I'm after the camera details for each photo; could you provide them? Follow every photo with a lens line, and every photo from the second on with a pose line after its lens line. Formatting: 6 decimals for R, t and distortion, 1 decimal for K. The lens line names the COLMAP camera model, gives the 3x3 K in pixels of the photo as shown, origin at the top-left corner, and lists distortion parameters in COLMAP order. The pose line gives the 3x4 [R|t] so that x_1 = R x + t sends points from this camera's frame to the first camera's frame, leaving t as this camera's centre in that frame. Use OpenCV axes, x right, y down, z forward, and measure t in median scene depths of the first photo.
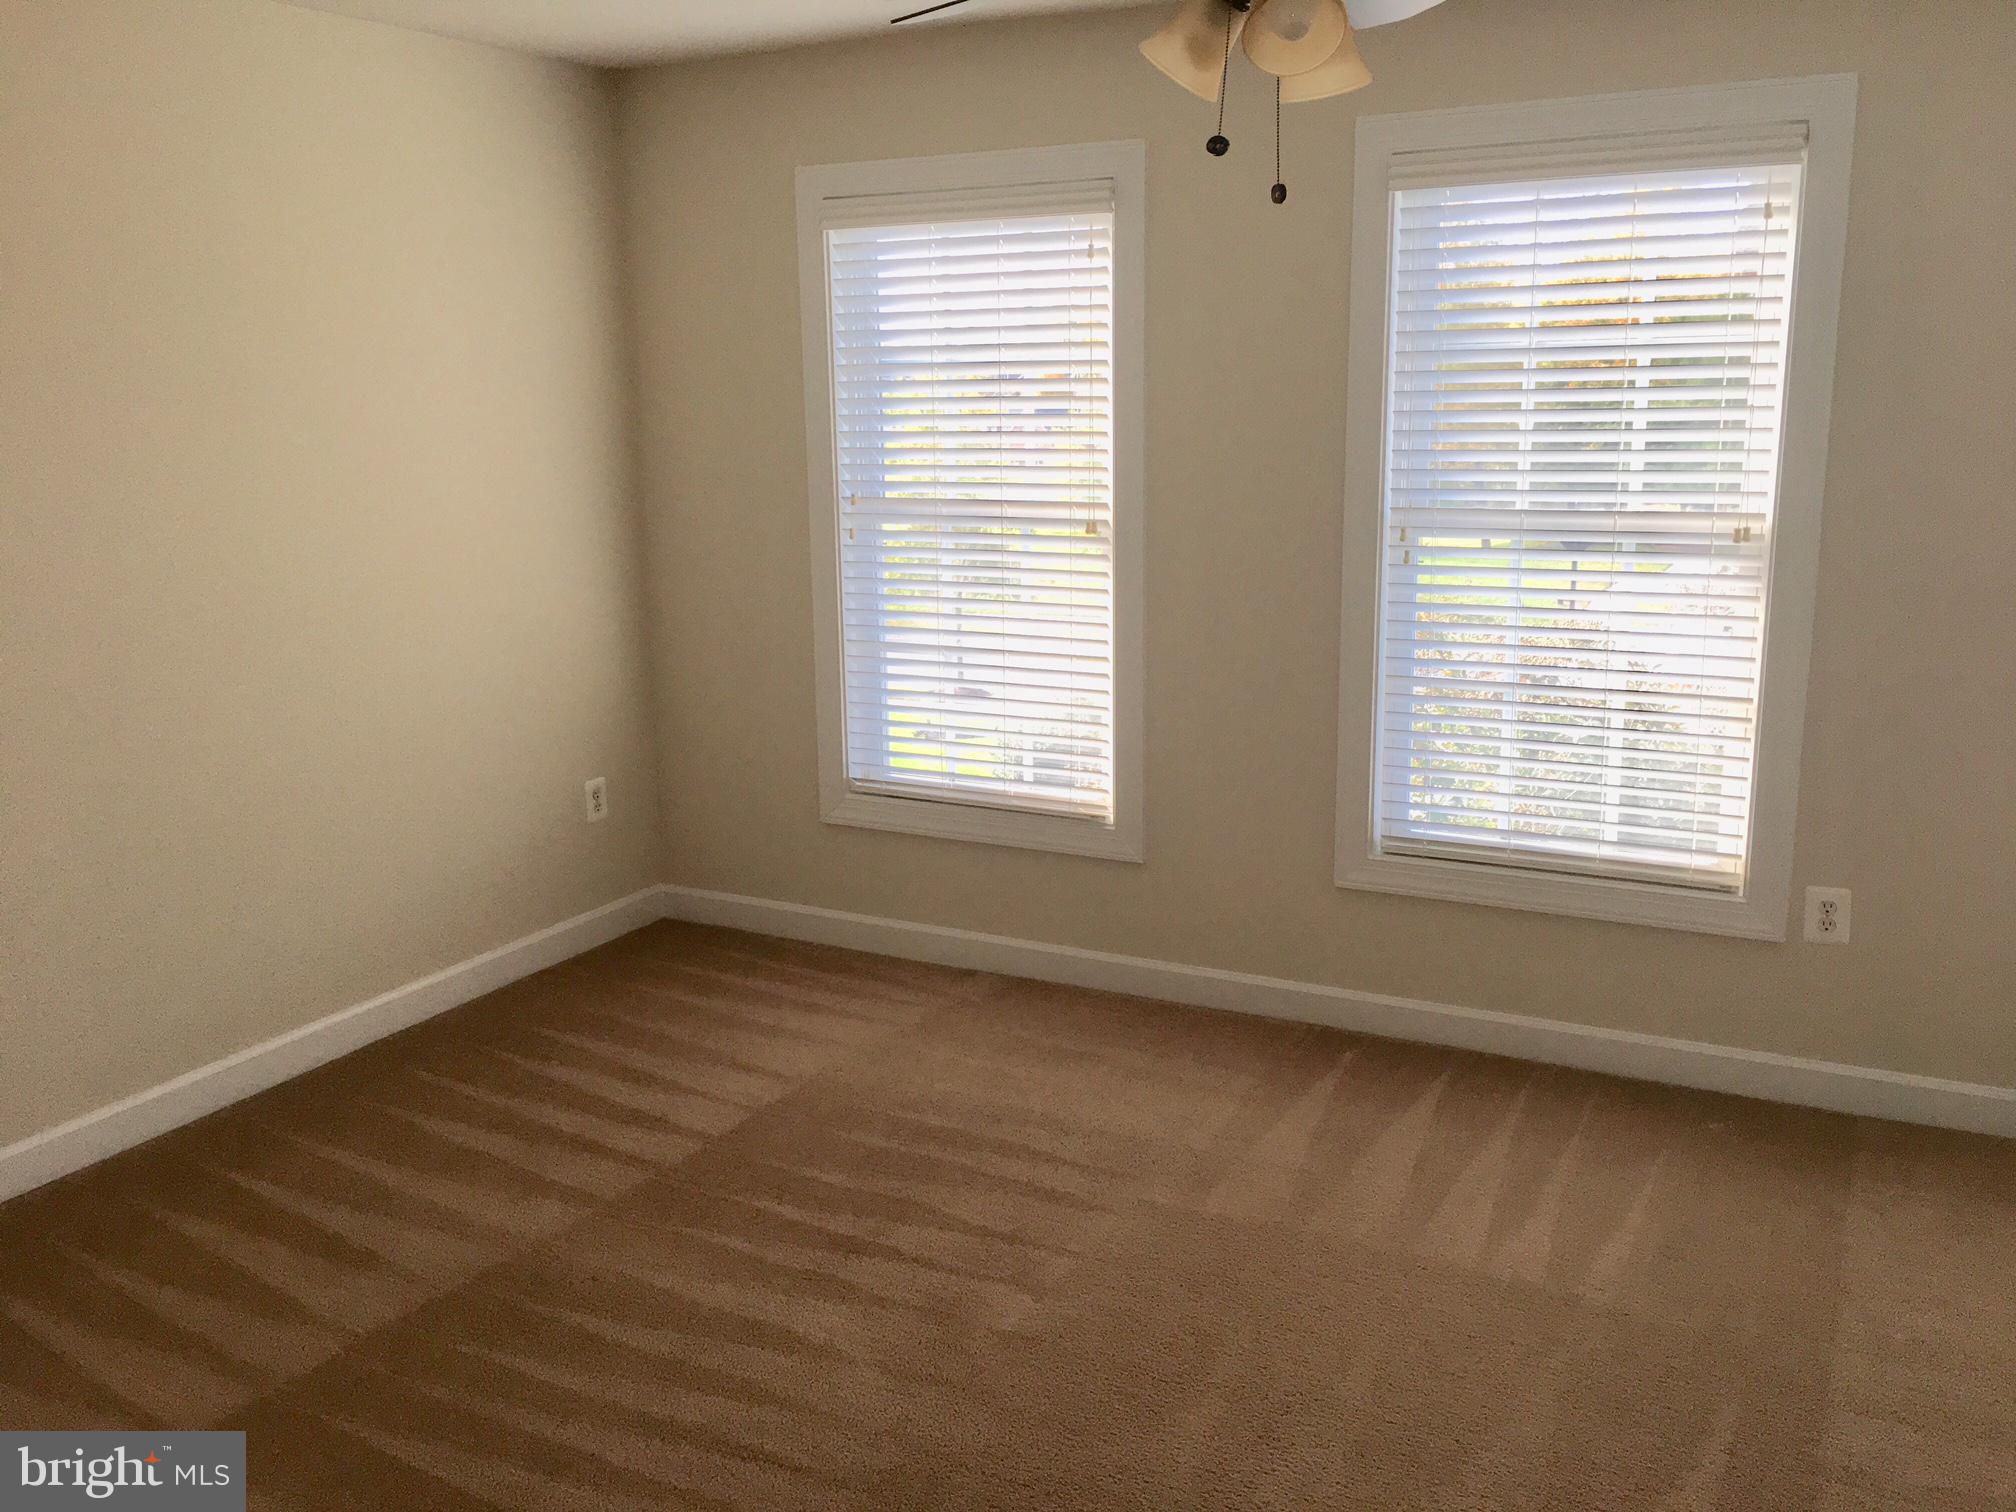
lens RADIAL K [[1720.2, 0, 1001.9], [0, 1720.2, 764.5], [0, 0, 1]] dist [0.073789, -0.101283]
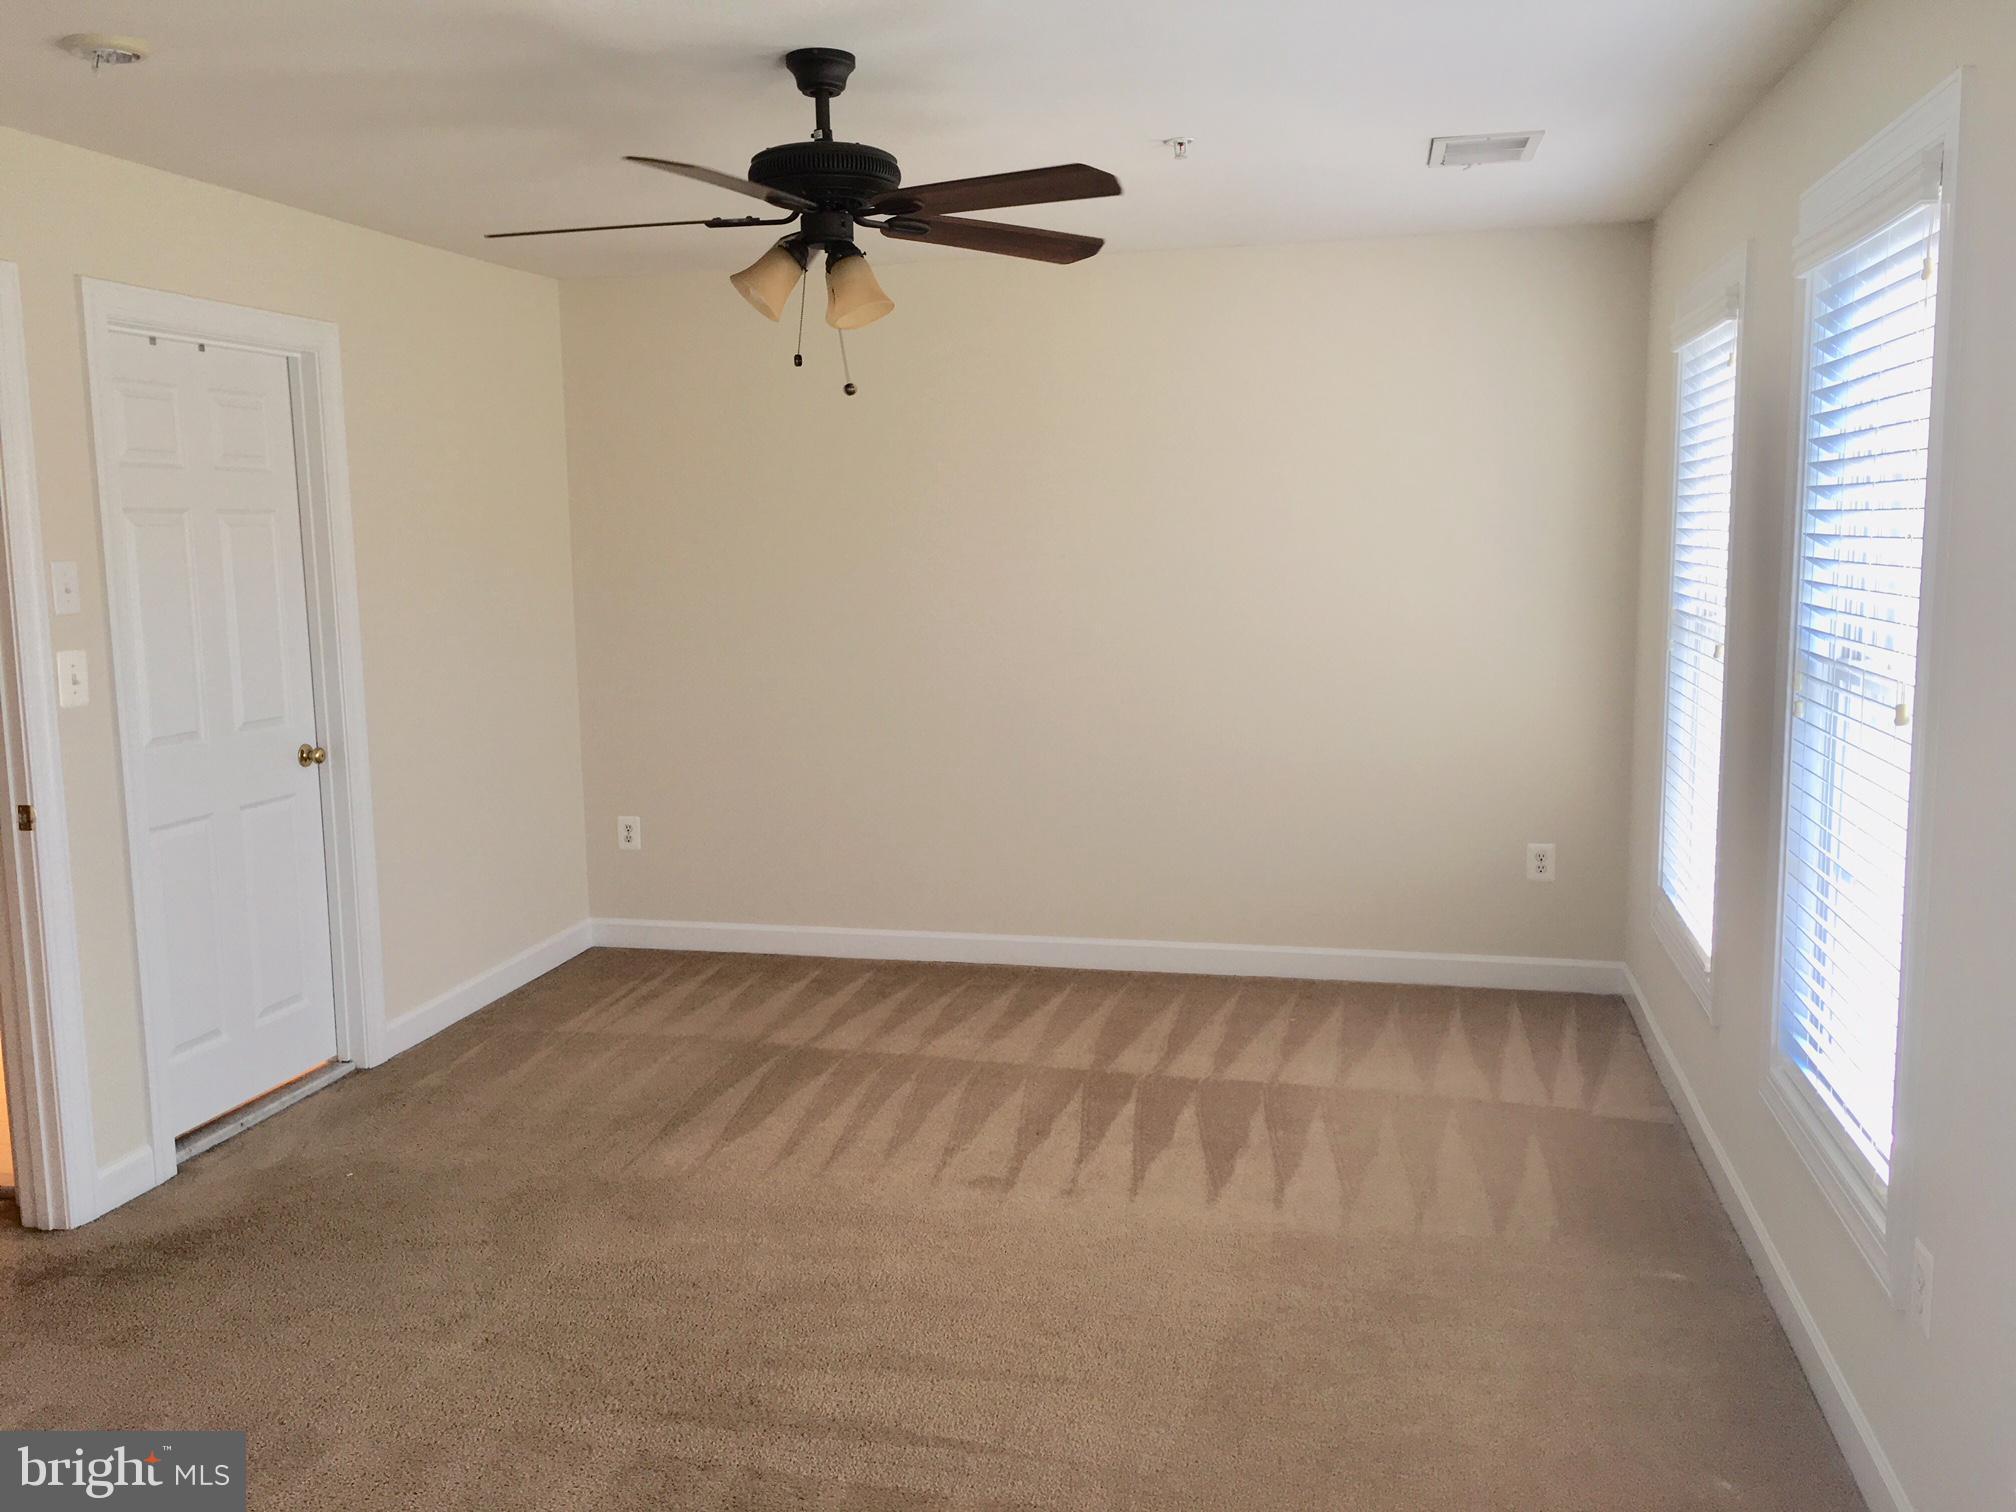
lens RADIAL K [[1720.2, 0, 1001.9], [0, 1720.2, 764.5], [0, 0, 1]] dist [0.073789, -0.101283]
pose [[0.262398, 0.144703, -0.954048, 0.964877], [-0.189227, 0.977212, 0.096173, -0.108880], [0.946224, 0.155296, 0.283800, 0.406137]]
